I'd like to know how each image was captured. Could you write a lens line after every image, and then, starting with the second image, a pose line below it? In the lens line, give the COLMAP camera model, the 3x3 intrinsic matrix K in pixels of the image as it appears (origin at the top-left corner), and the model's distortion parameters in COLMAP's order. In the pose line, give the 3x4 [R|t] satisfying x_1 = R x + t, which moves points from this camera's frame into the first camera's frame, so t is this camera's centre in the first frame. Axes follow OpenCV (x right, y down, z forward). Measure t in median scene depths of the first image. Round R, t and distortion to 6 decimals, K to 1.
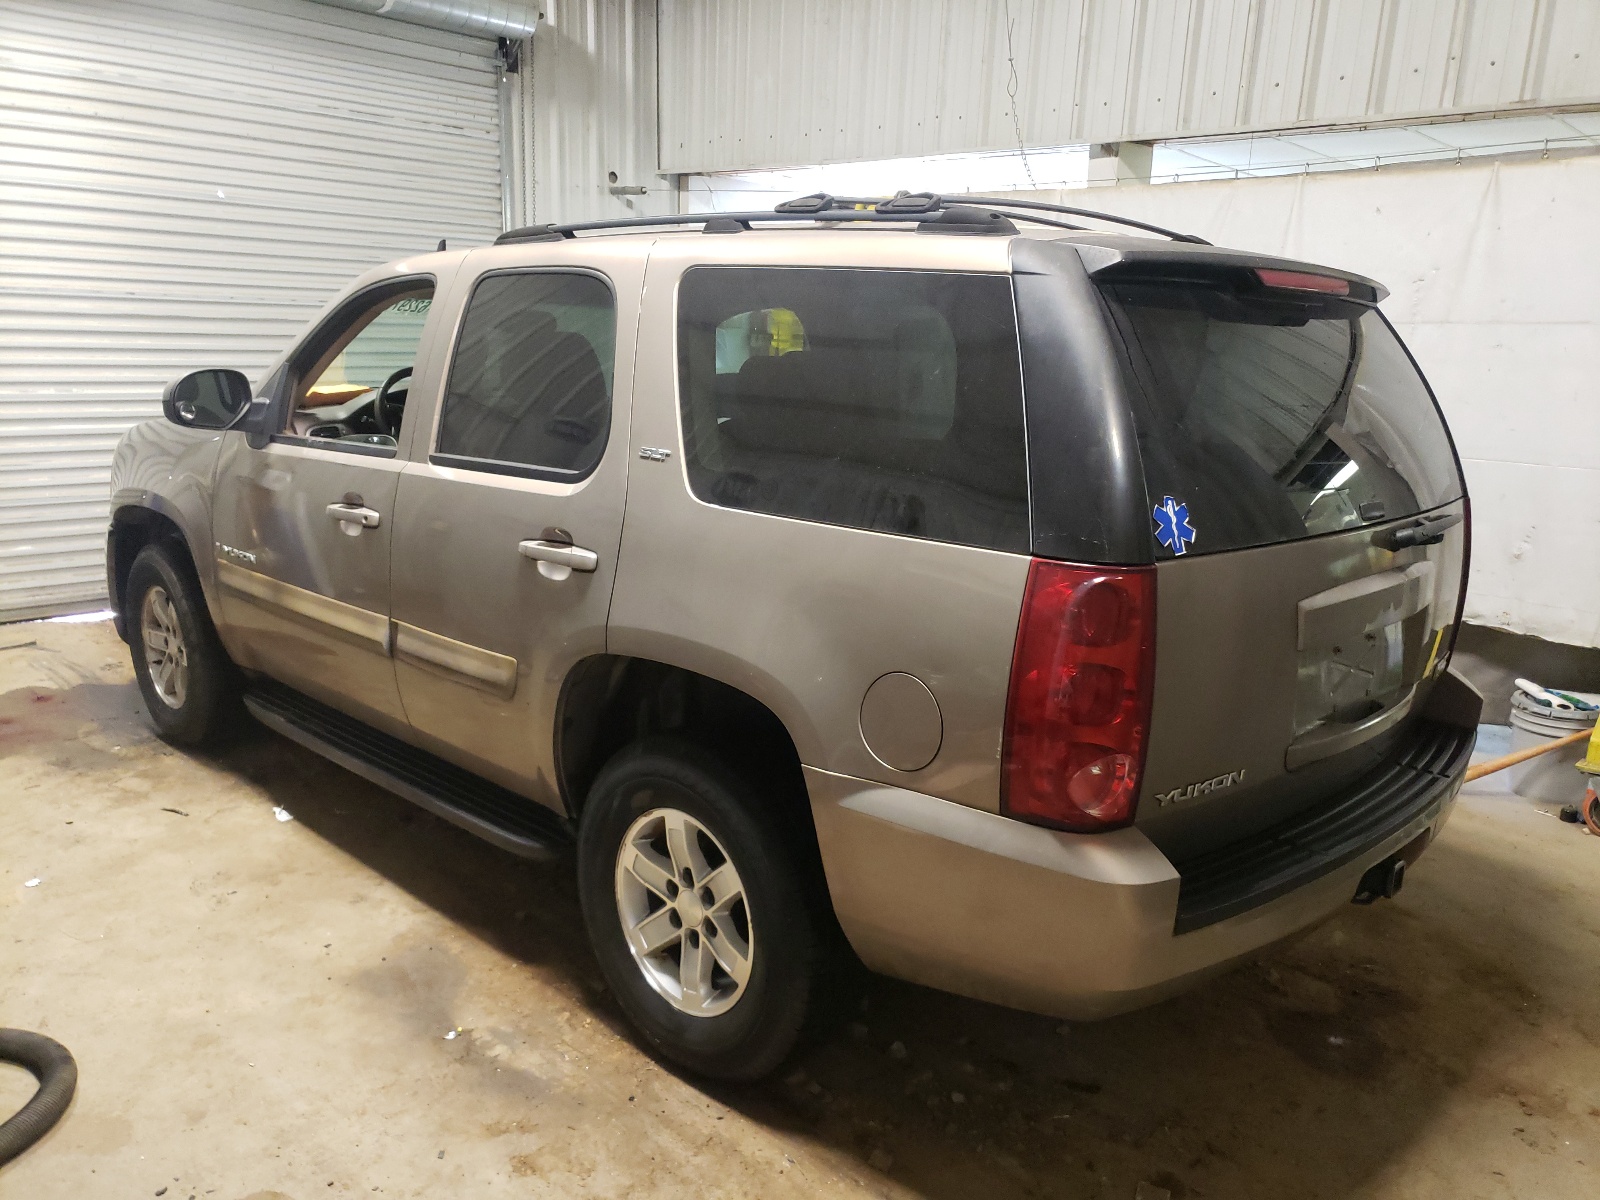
lens RADIAL K [[1249.2, 0, 809.9], [0, 1249.2, 600.9], [0, 0, 1]] dist [0.013533, 0.013119]
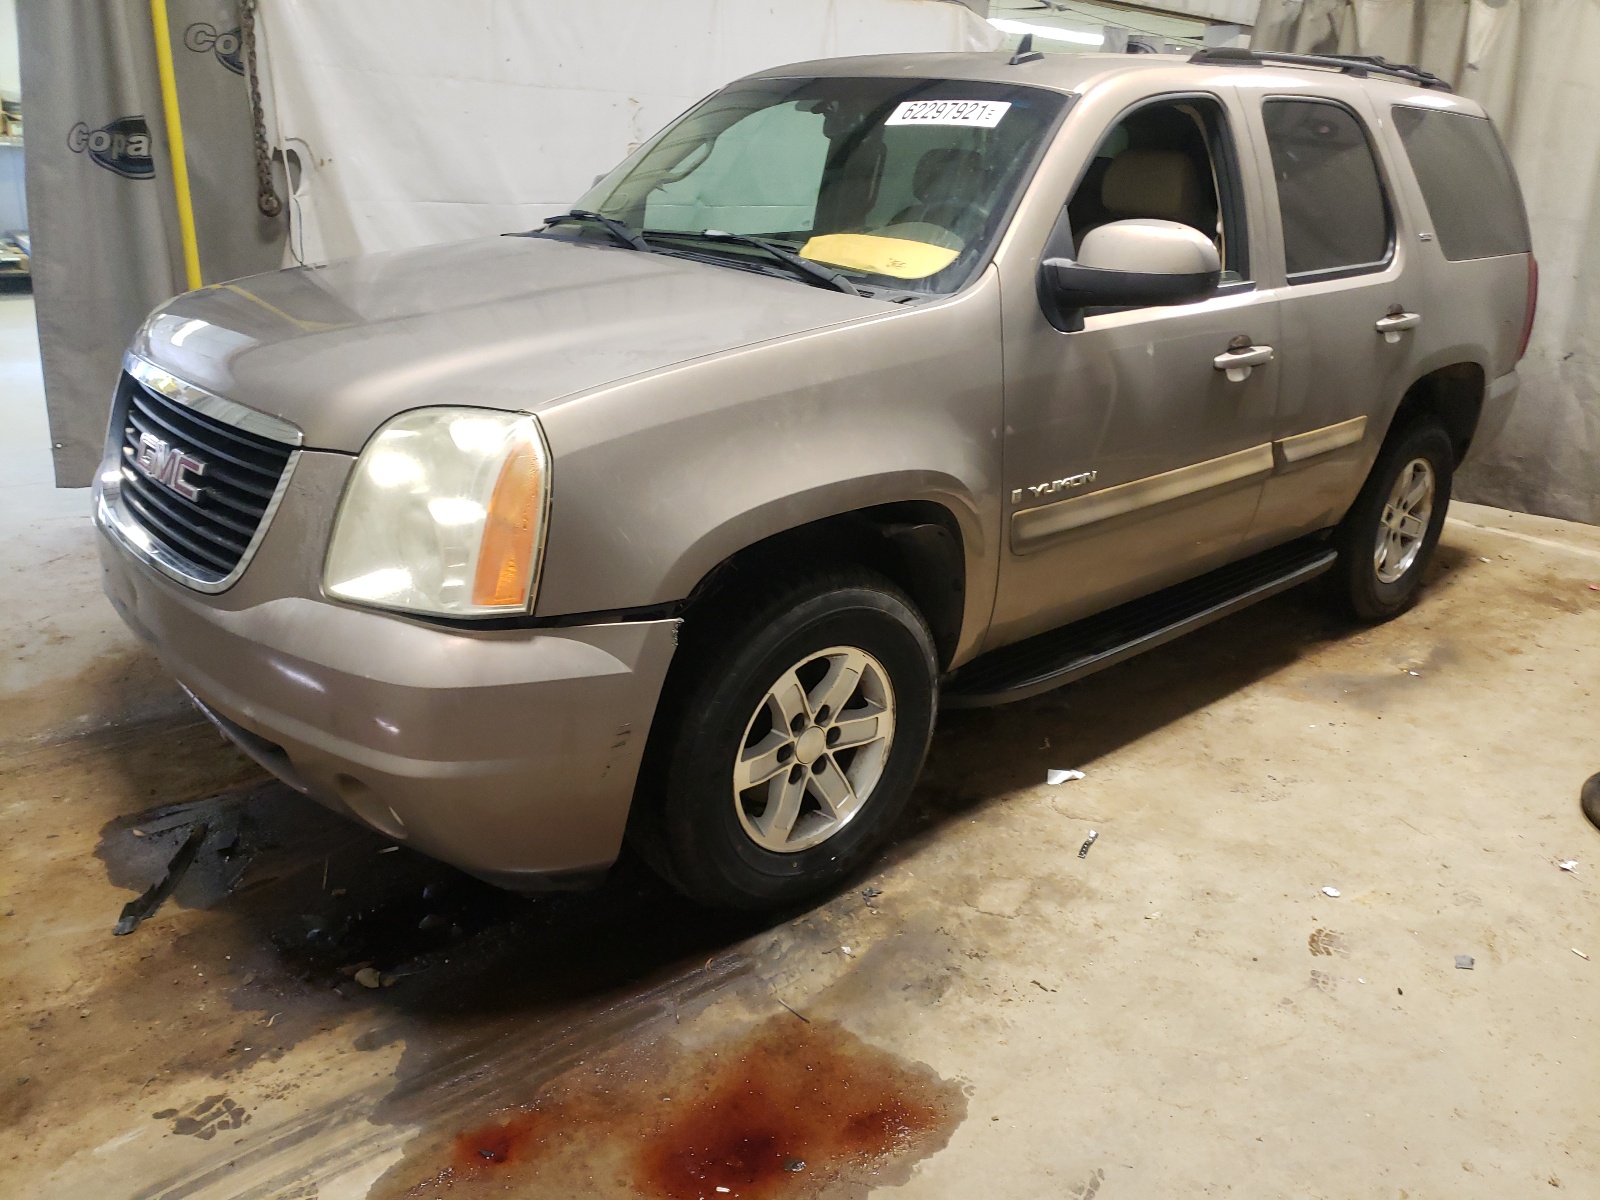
lens RADIAL K [[1249.2, 0, 809.2], [0, 1249.2, 602.4], [0, 0, 1]] dist [0.013533, 0.013119]
pose [[0.060784, -0.370822, 0.926713, -1.429525], [0.180481, 0.917209, 0.355182, -0.317329], [-0.981699, 0.145665, 0.122678, 1.311579]]
